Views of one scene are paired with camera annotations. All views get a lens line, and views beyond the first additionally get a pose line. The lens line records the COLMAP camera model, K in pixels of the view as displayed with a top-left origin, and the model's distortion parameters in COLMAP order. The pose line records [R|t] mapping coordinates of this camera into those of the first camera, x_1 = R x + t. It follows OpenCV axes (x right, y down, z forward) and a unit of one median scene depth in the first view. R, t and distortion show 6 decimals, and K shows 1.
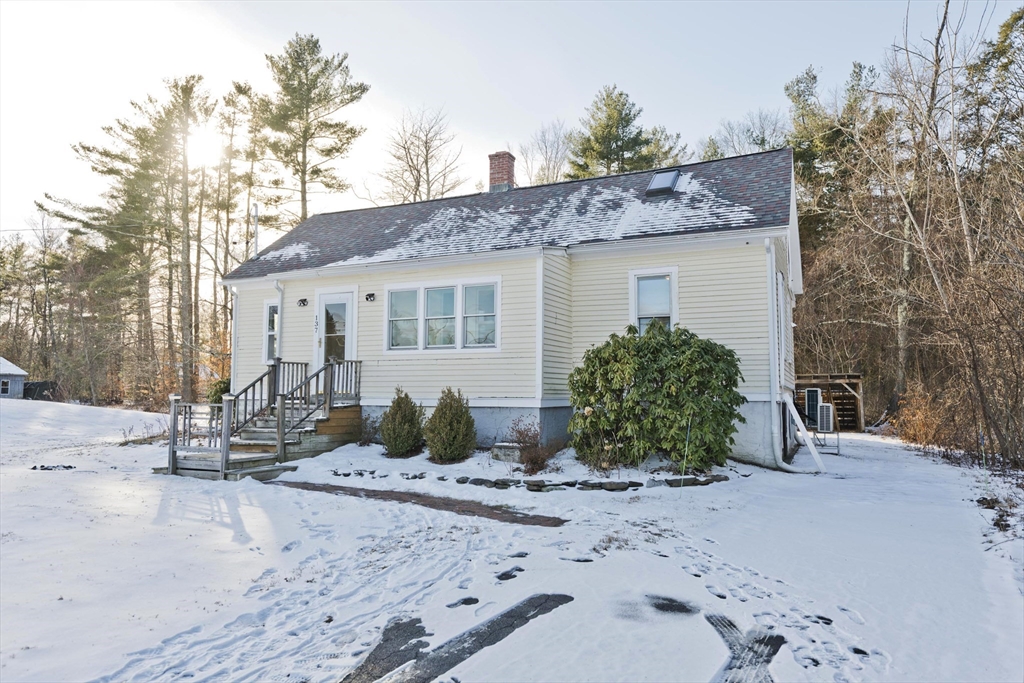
lens RADIAL K [[700.1, 0, 512.6], [0, 700.1, 341.0], [0, 0, 1]] dist [0.002147, 0.000166]
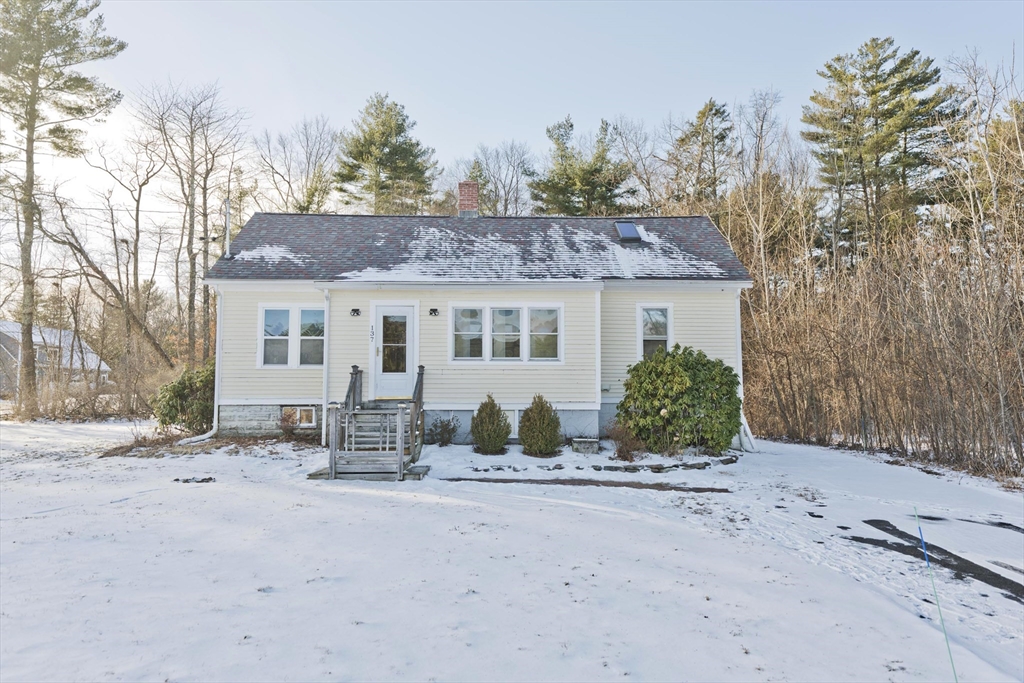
lens RADIAL K [[700.1, 0, 514.2], [0, 700.1, 342.3], [0, 0, 1]] dist [0.002147, 0.000166]
pose [[0.887451, 0.030453, 0.459894, -0.594261], [-0.034333, 0.999410, 0.000075, -0.018934], [-0.459621, -0.015856, 0.887974, -0.044834]]
